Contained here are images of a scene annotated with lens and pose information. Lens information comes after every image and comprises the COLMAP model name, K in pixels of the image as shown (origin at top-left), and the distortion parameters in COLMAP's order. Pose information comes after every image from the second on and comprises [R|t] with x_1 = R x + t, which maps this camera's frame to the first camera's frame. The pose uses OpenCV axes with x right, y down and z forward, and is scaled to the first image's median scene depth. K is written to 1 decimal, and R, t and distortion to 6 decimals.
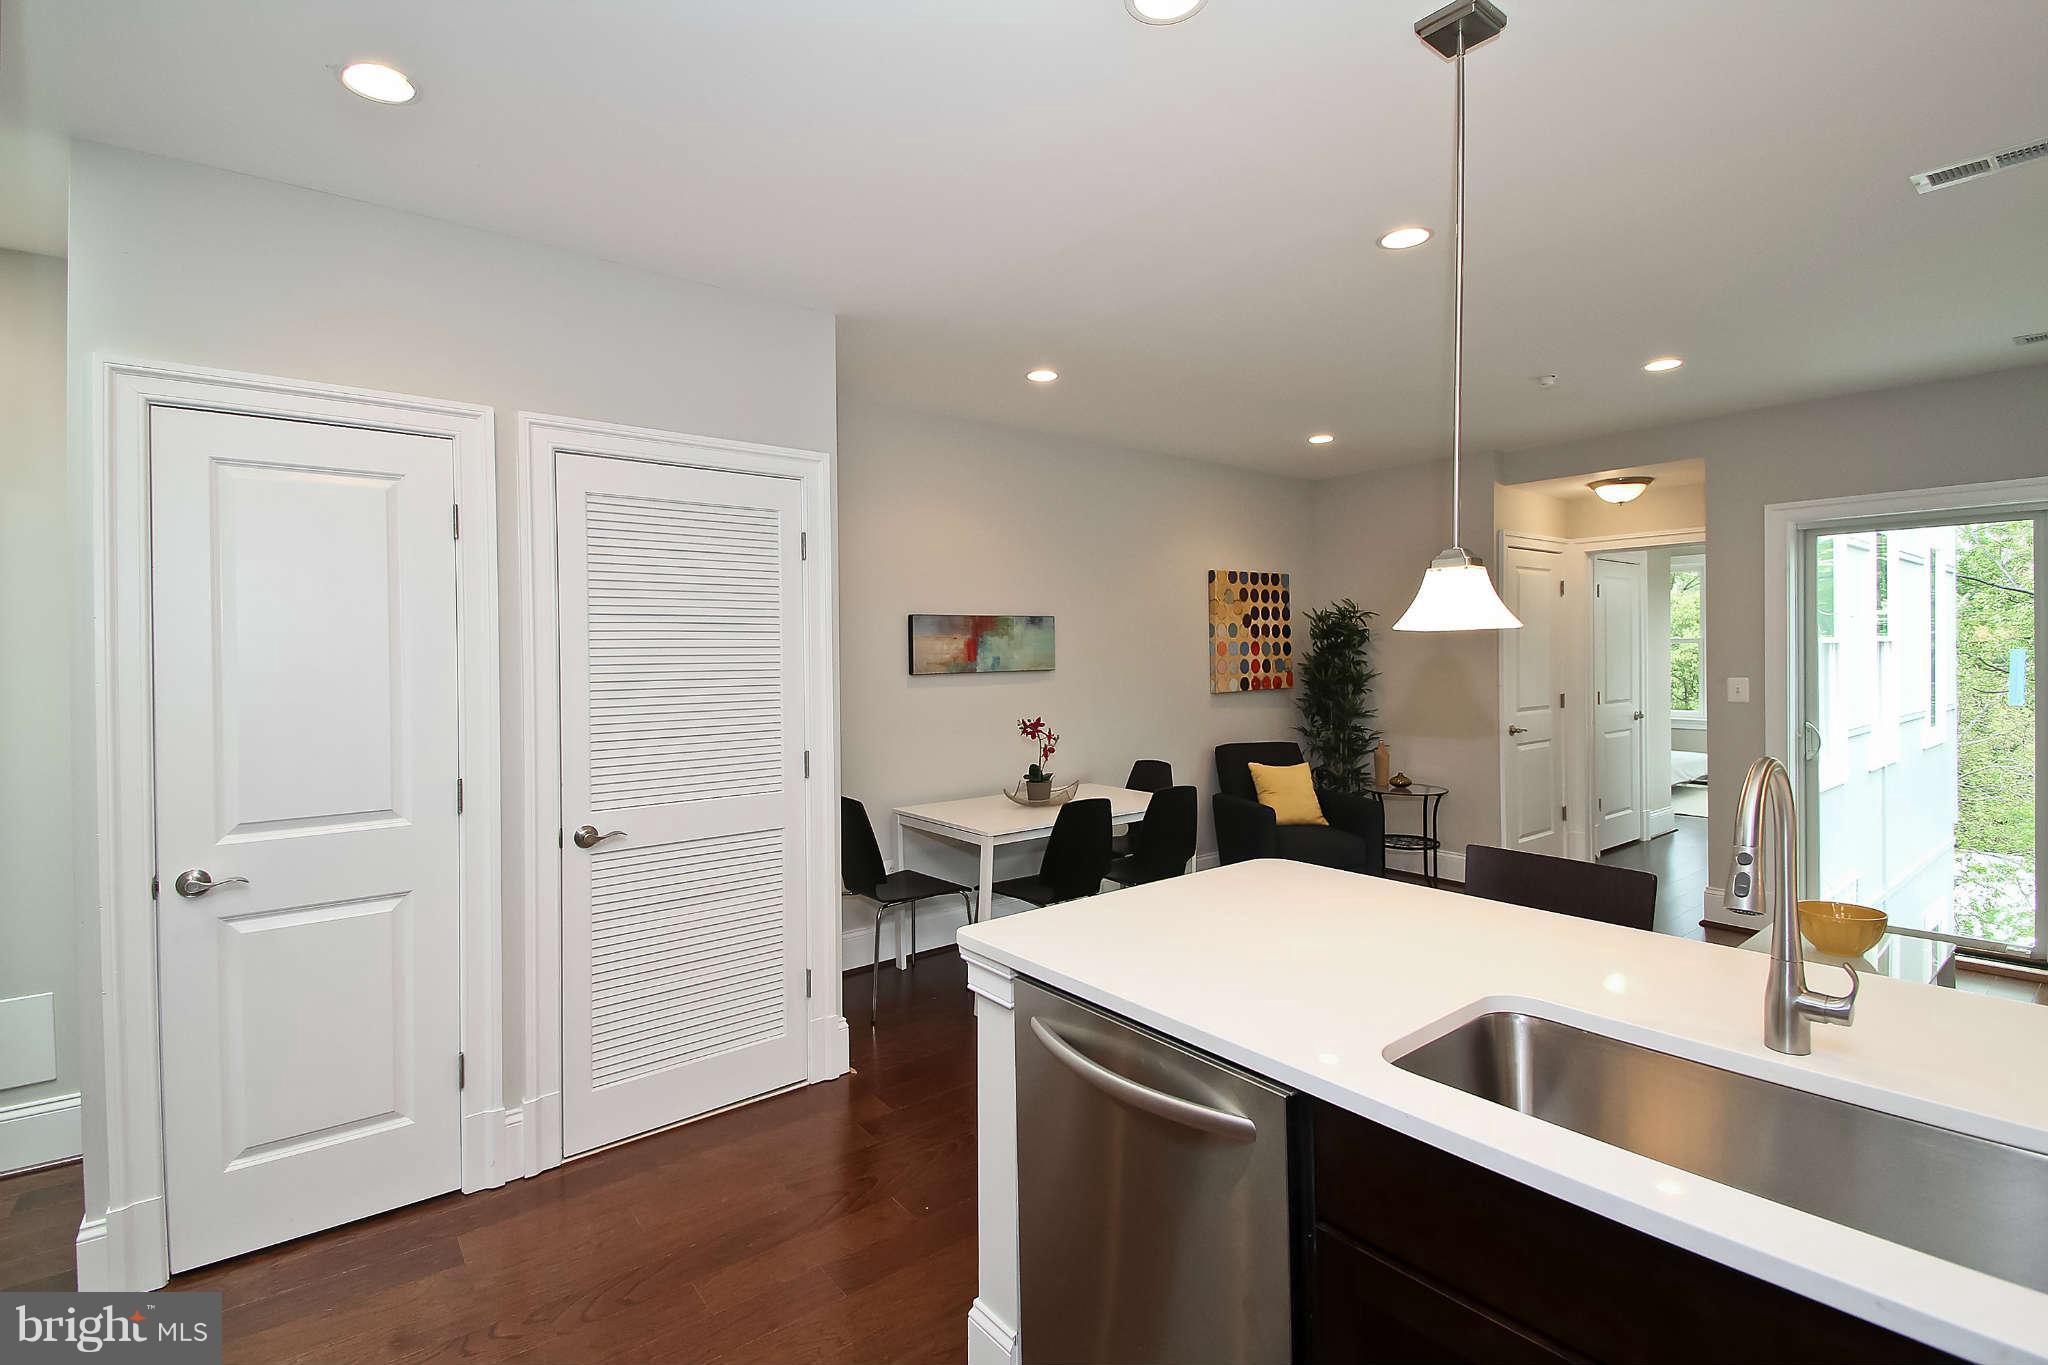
lens RADIAL K [[953.7, 0, 1017.1], [0, 953.7, 659.3], [0, 0, 1]] dist [0.050947, -0.036362]
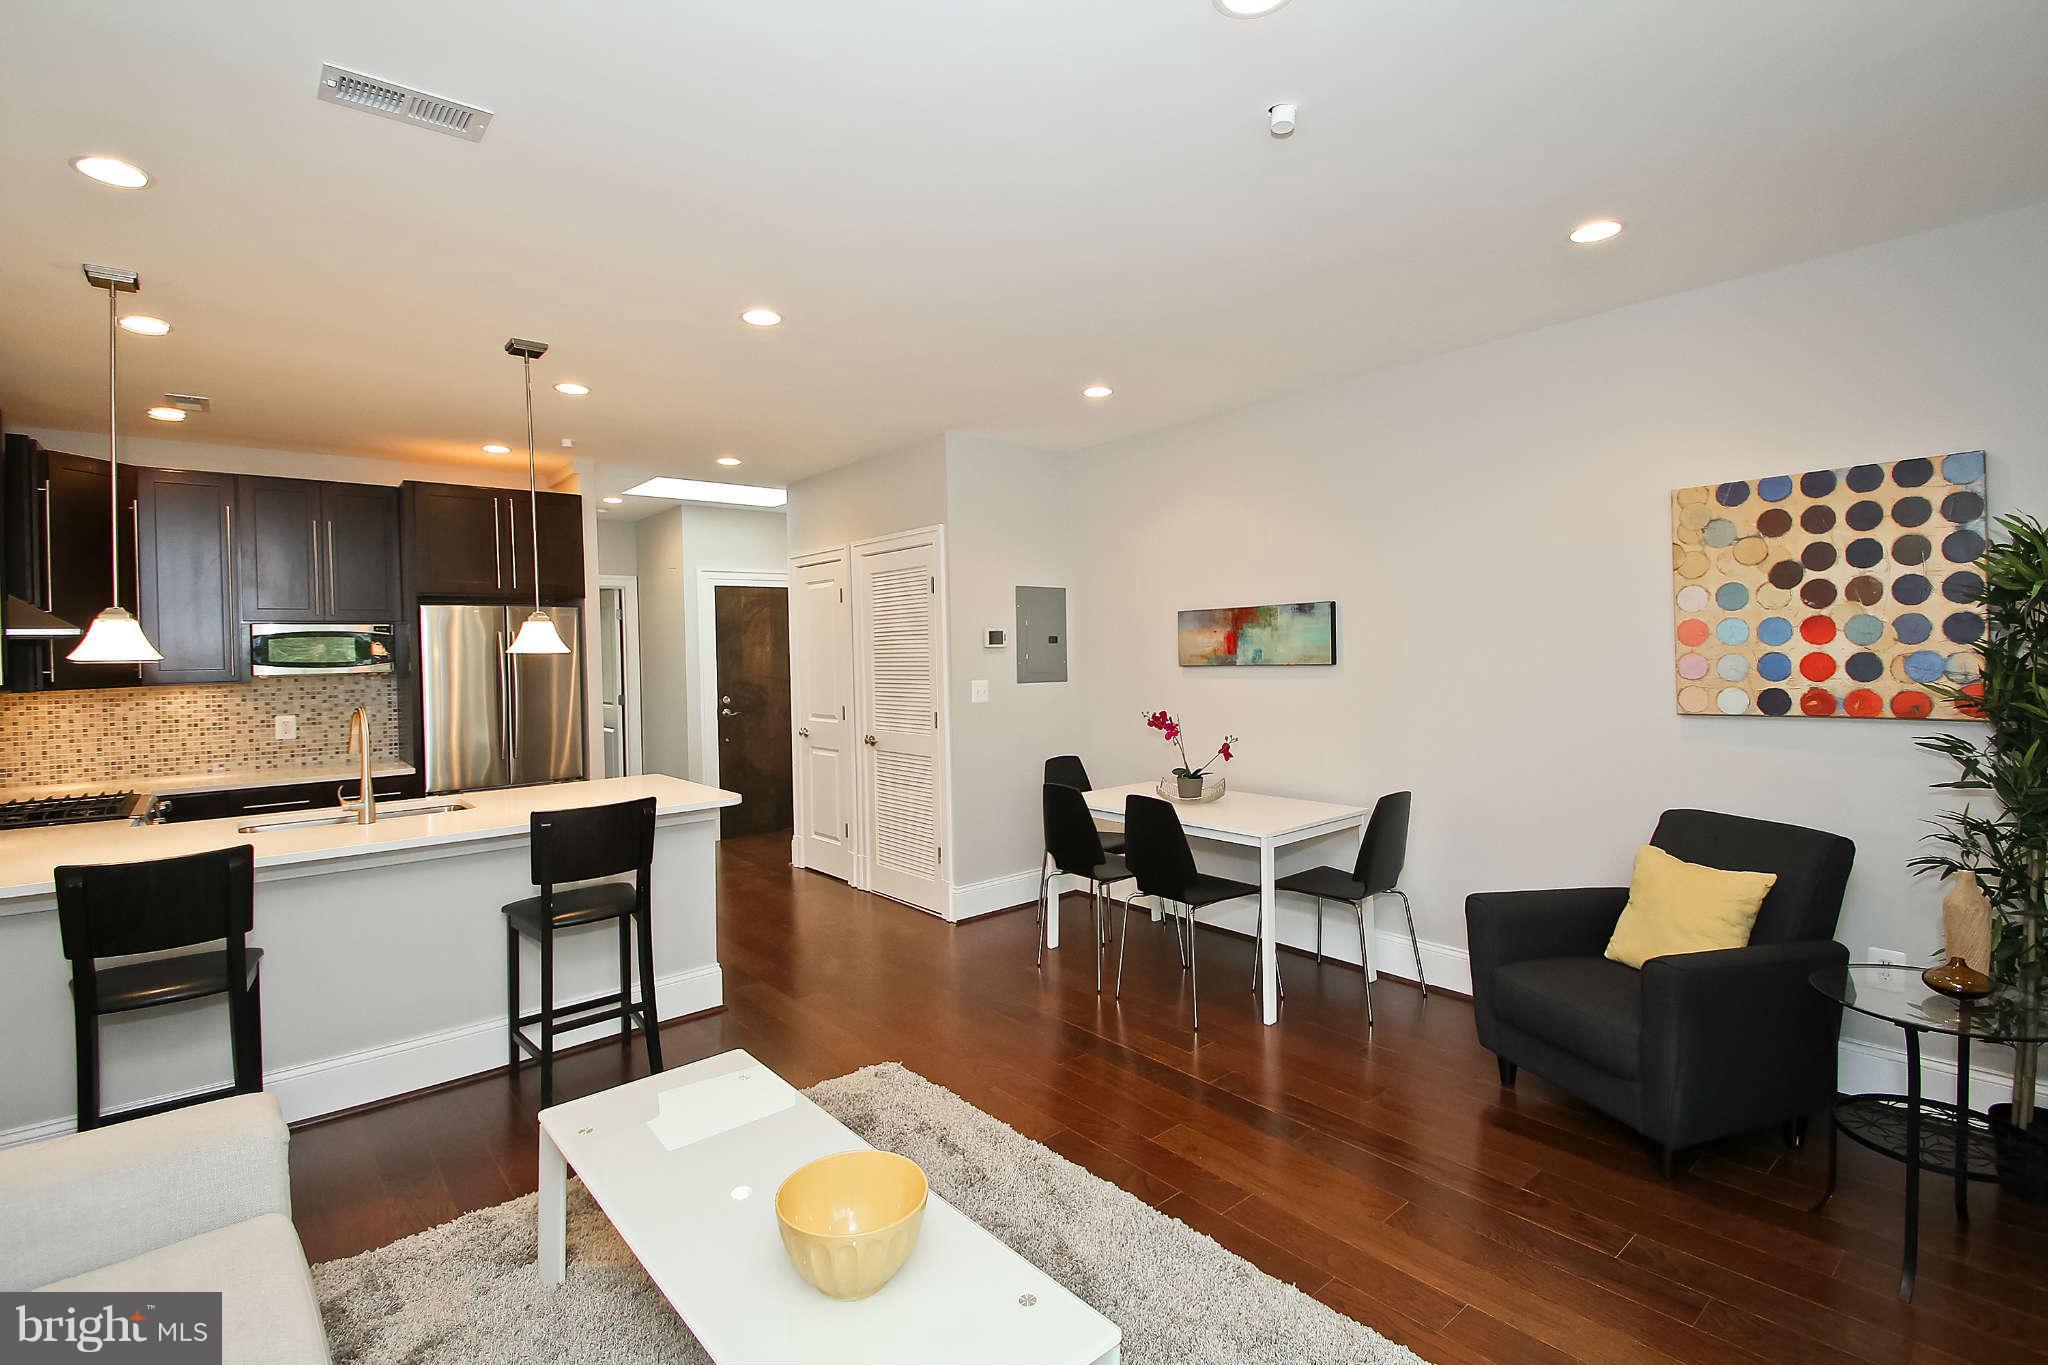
lens RADIAL K [[953.7, 0, 1017.1], [0, 953.7, 659.3], [0, 0, 1]] dist [0.050947, -0.036362]
pose [[0.010791, 0.019235, -0.999757, 0.880037], [0.013697, 0.999718, 0.019382, -0.013754], [0.999848, -0.013903, 0.010525, 0.710247]]
